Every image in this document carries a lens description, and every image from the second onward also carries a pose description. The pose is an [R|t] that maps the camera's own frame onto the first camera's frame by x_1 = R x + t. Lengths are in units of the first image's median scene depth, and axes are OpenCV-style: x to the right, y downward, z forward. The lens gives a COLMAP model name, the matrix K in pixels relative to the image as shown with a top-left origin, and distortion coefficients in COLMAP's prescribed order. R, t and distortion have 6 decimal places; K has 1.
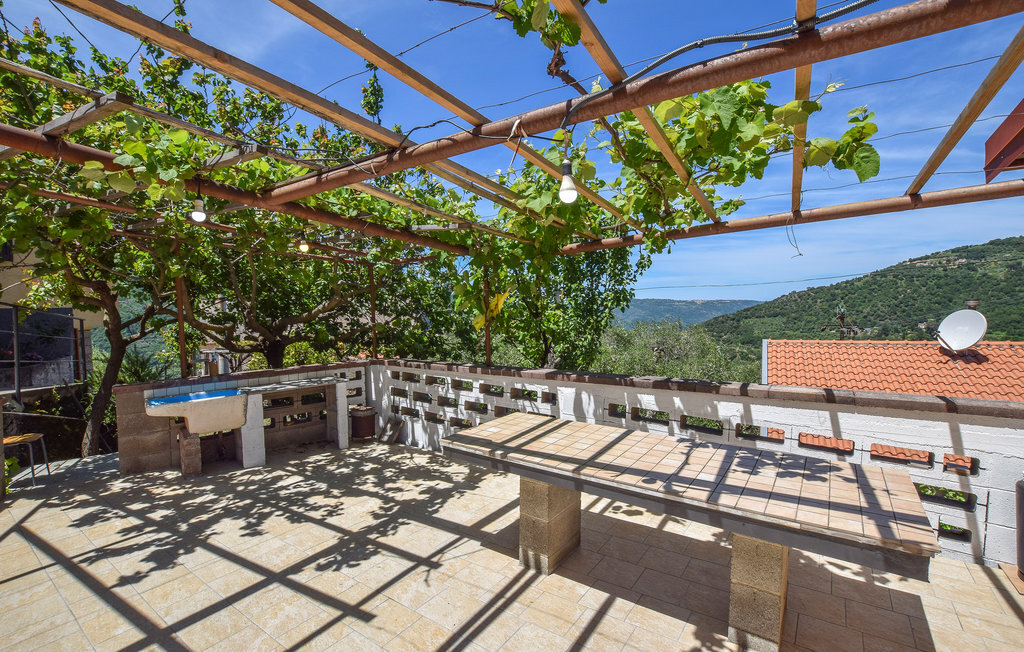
lens RADIAL K [[447.0, 0, 508.7], [0, 447.0, 320.7], [0, 0, 1]] dist [-0.025483, 0.000299]
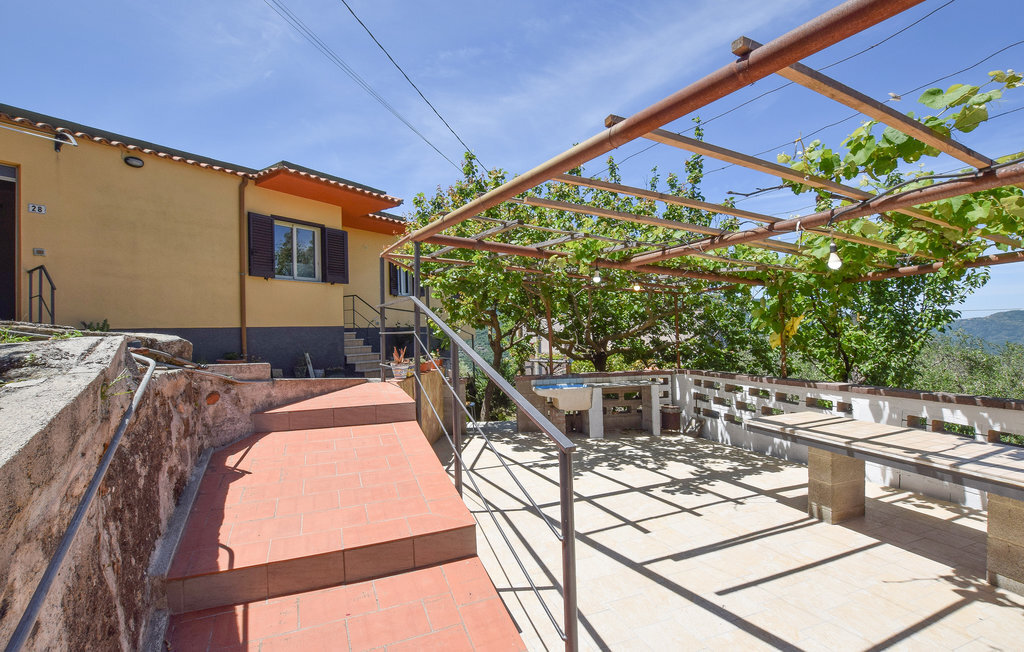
lens RADIAL K [[447.0, 0, 508.7], [0, 447.0, 320.7], [0, 0, 1]] dist [-0.025483, 0.000299]
pose [[0.819479, -0.008235, -0.573050, 0.027355], [-0.014611, 0.999272, -0.035254, 0.001821], [0.572923, 0.037262, 0.818762, -0.359110]]
